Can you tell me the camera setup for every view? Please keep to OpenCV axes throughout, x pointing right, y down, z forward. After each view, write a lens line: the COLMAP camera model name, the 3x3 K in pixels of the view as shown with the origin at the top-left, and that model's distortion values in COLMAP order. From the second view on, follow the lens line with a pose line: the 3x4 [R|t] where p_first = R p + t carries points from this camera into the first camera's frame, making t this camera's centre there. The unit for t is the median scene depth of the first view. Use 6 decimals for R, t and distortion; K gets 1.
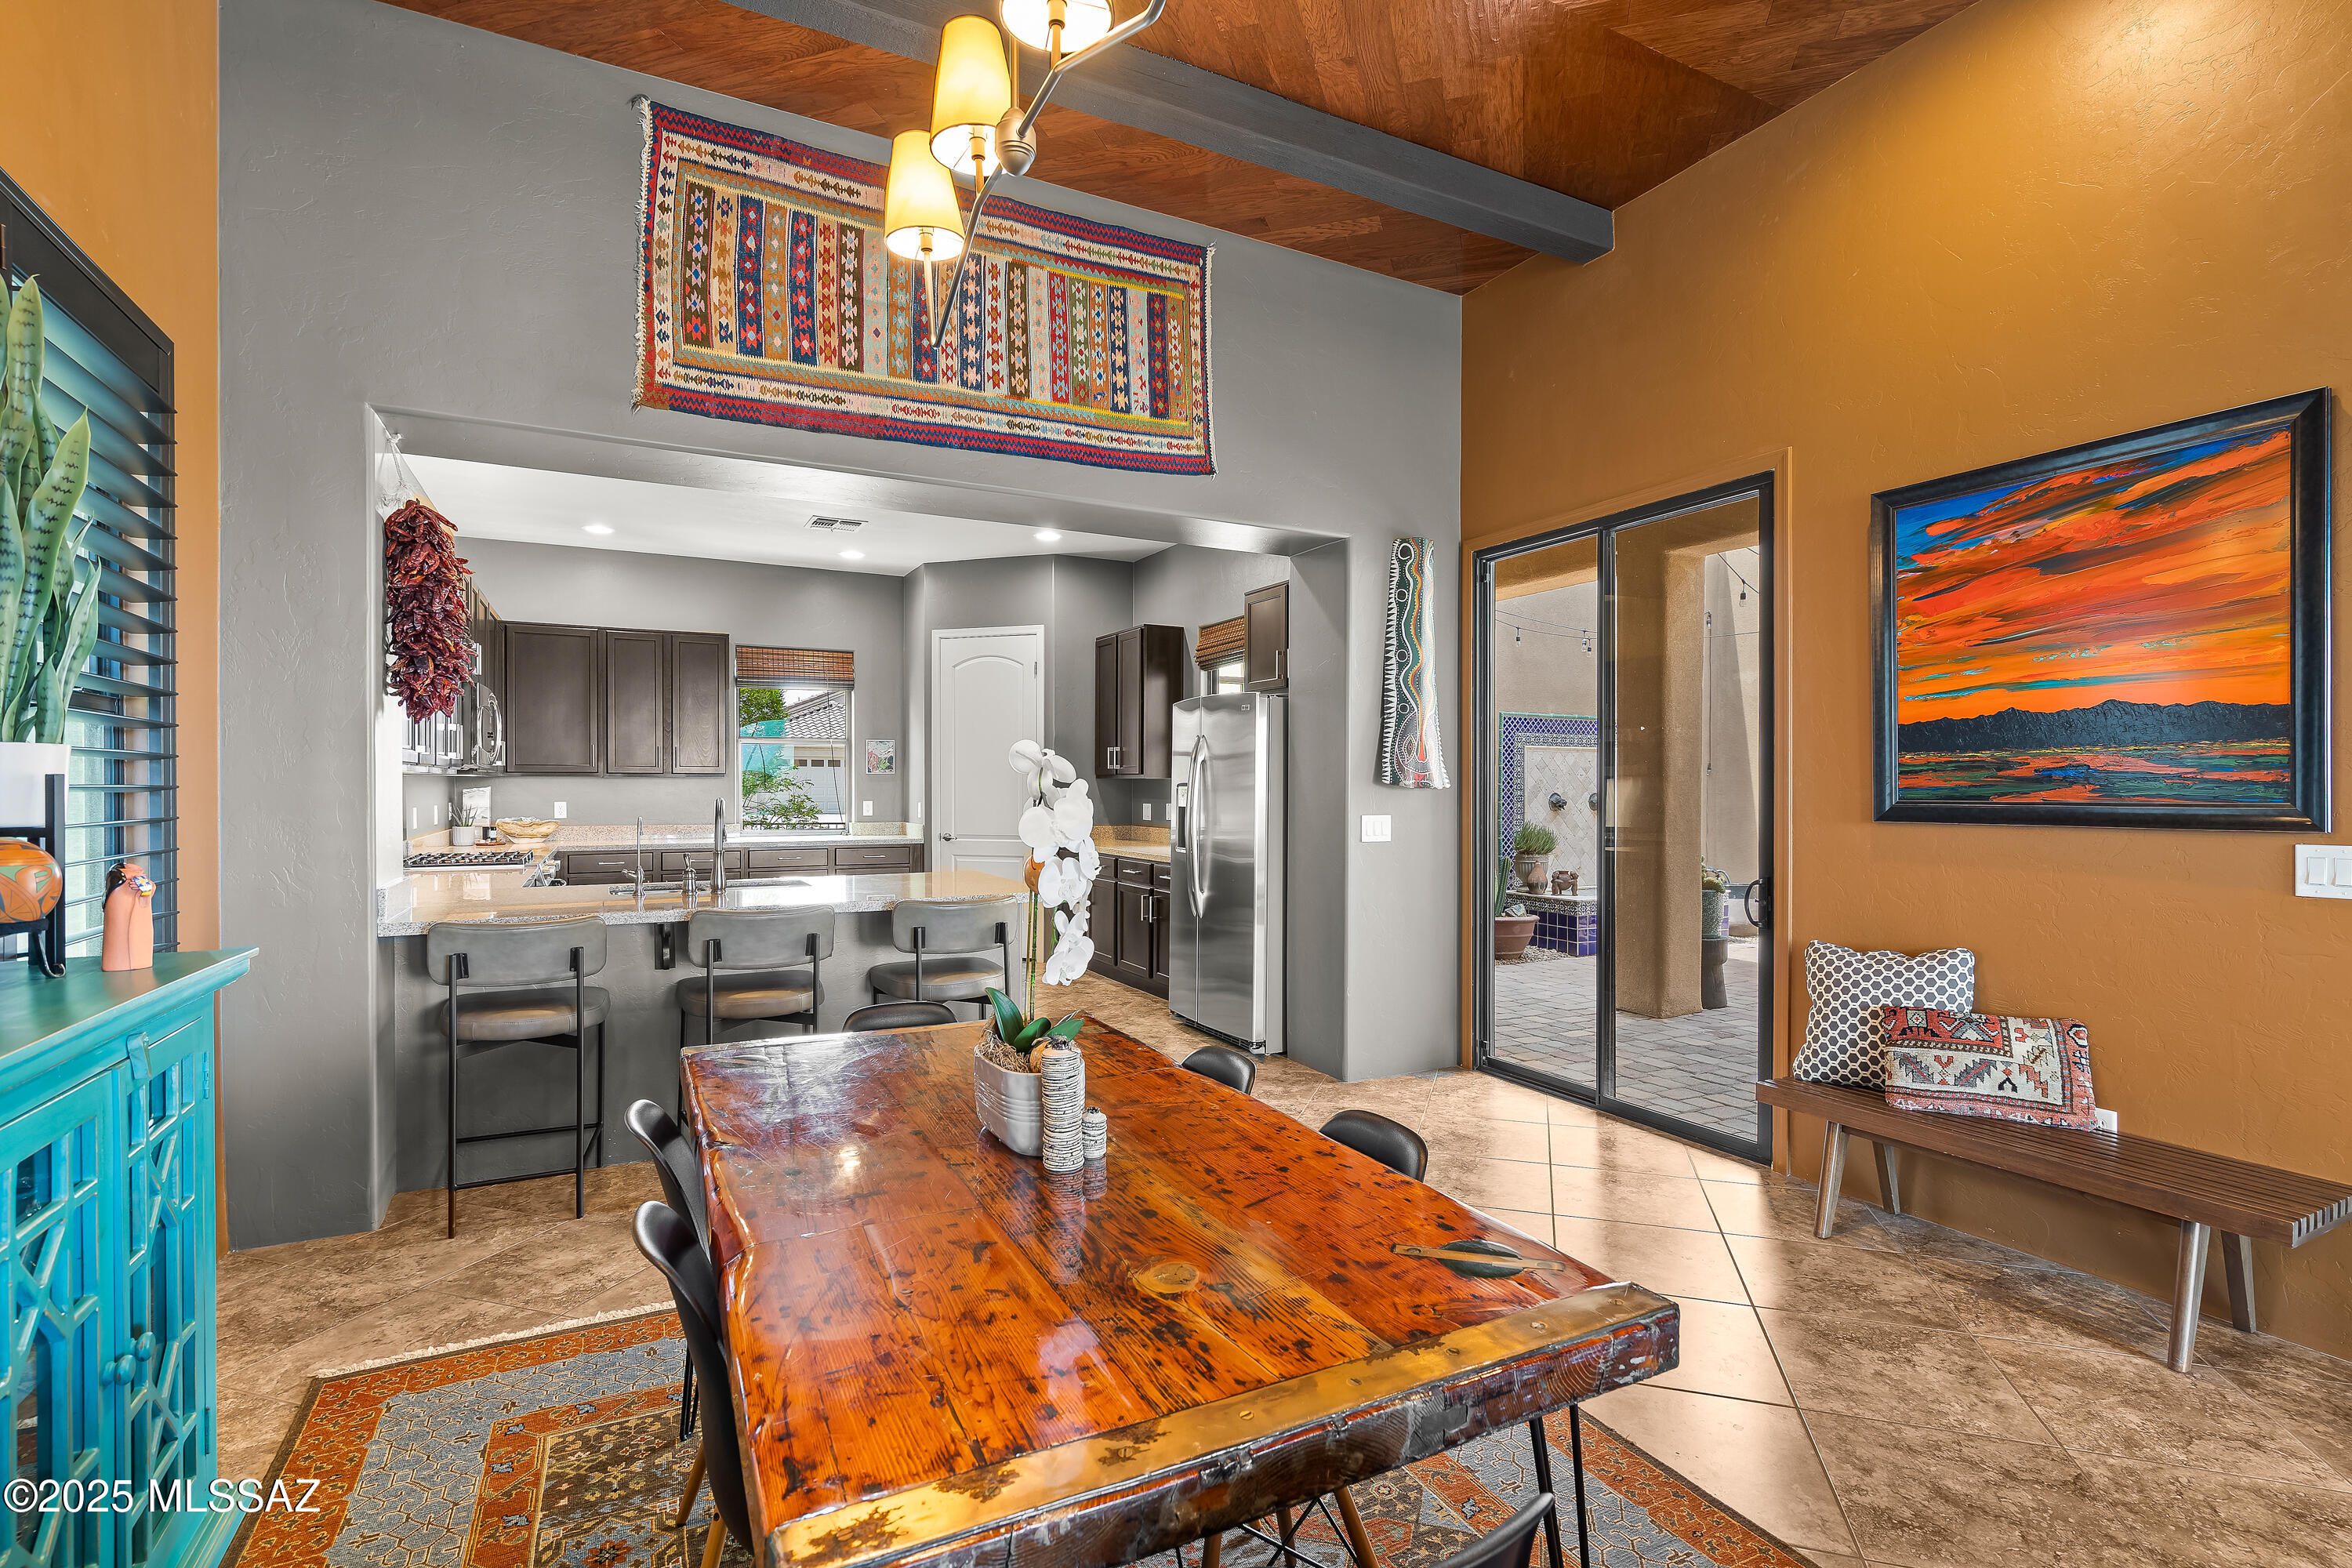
lens RADIAL K [[1090.4, 0, 1176.7], [0, 1090.4, 787.0], [0, 0, 1]] dist [-0.005753, 0.002187]
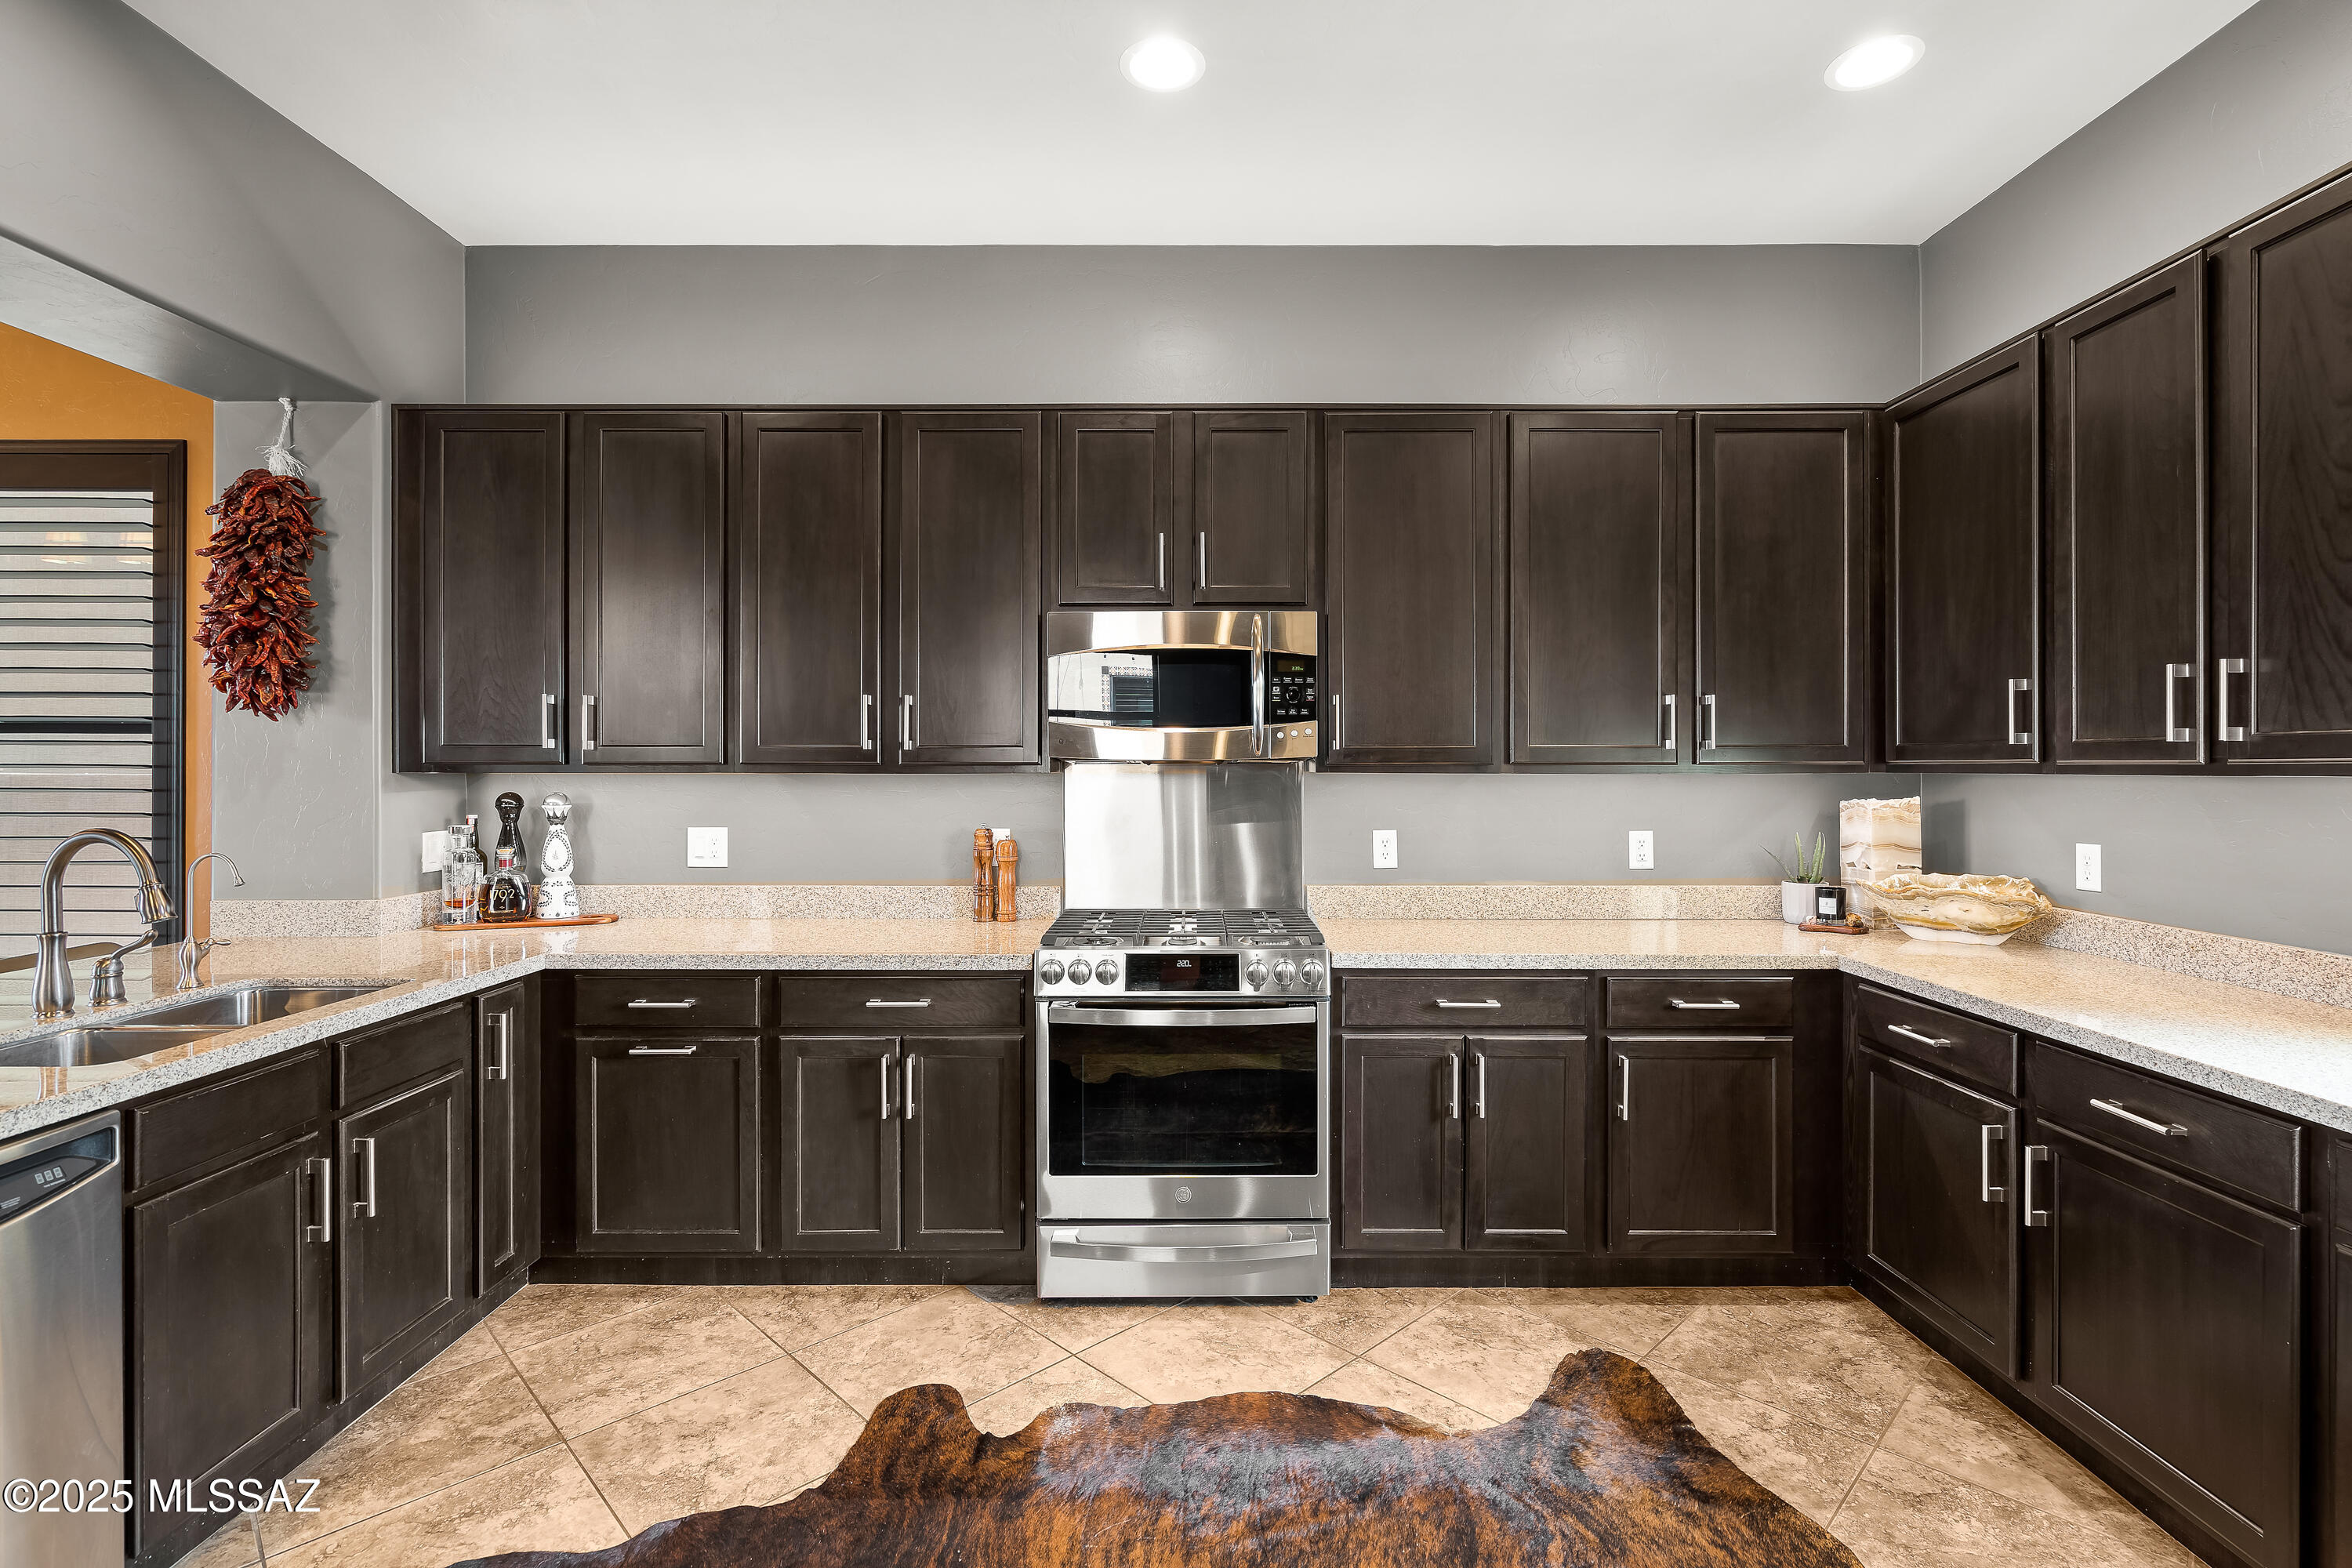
lens RADIAL K [[1090.4, 0, 1179.1], [0, 1090.4, 763.9], [0, 0, 1]] dist [-0.005753, 0.002187]
pose [[-0.460702, -0.004538, -0.887543, -0.213203], [-0.005234, 0.999983, -0.002396, -0.019619], [0.887539, 0.003541, -0.460719, 1.714238]]
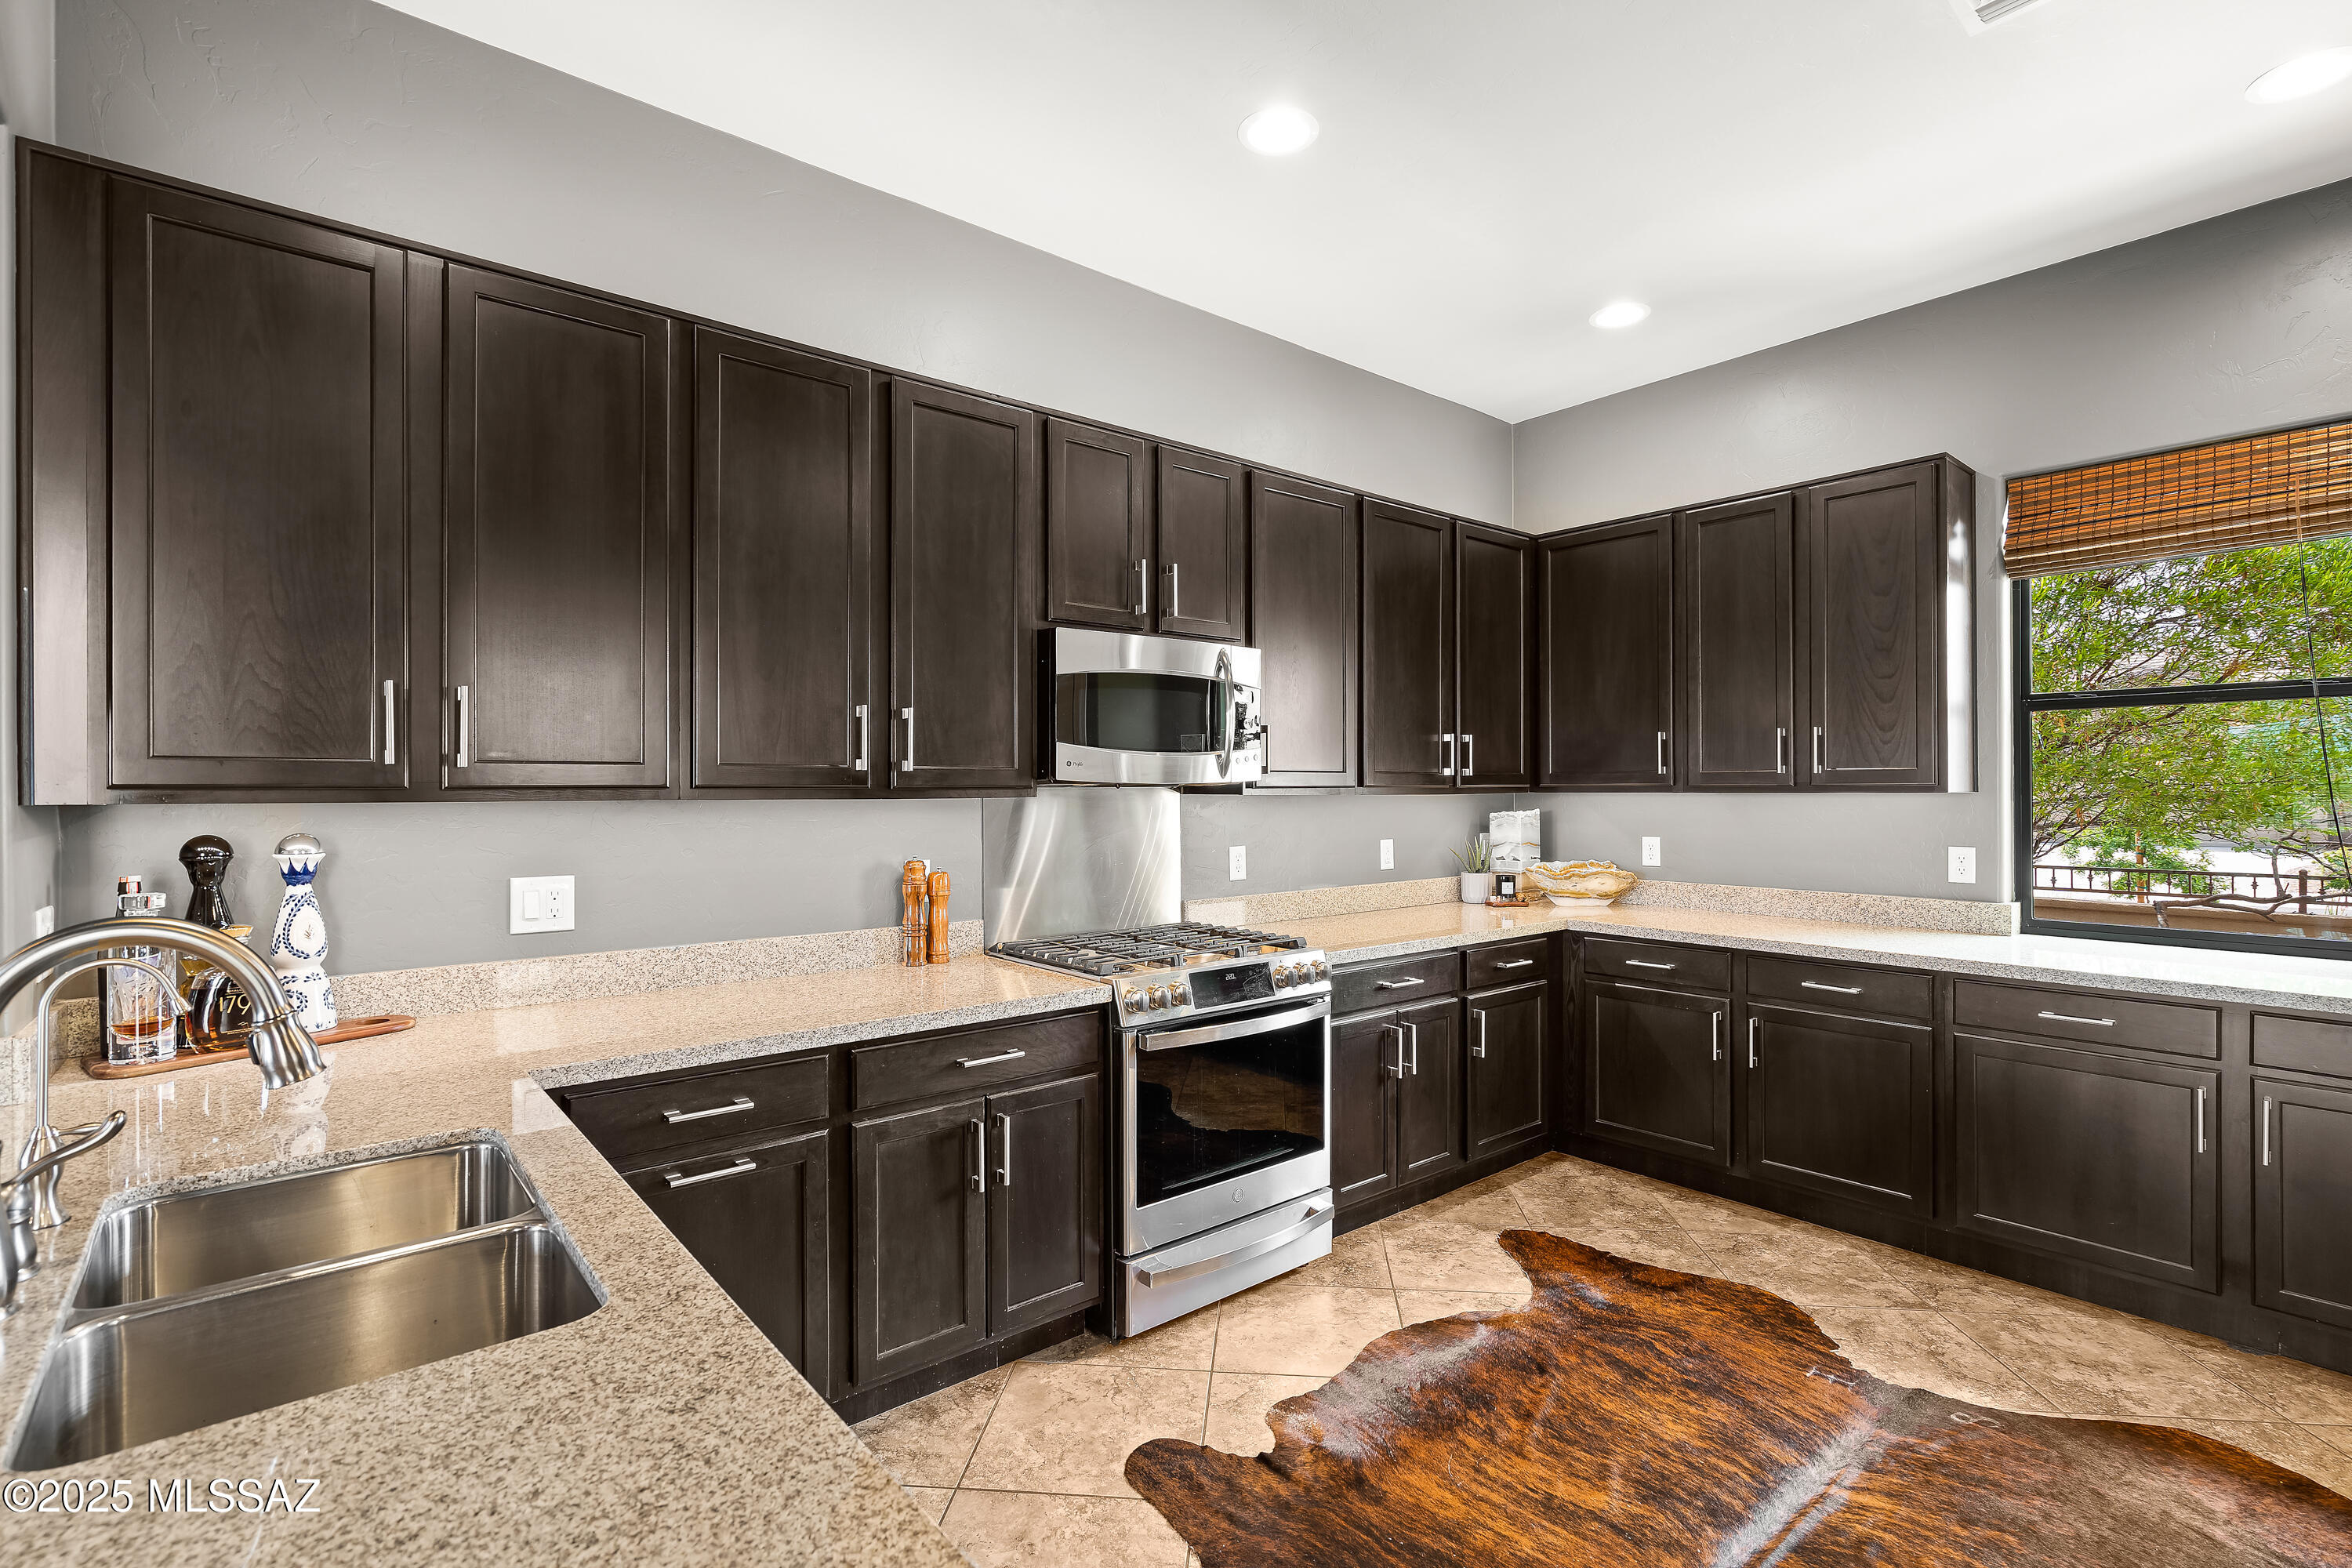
lens RADIAL K [[1090.4, 0, 1173.4], [0, 1090.4, 788.7], [0, 0, 1]] dist [-0.005753, 0.002187]
pose [[0.217246, -0.003424, -0.976111, -0.127815], [-0.000899, 0.999993, -0.003708, -0.017272], [0.976117, 0.001684, 0.217241, 1.209563]]
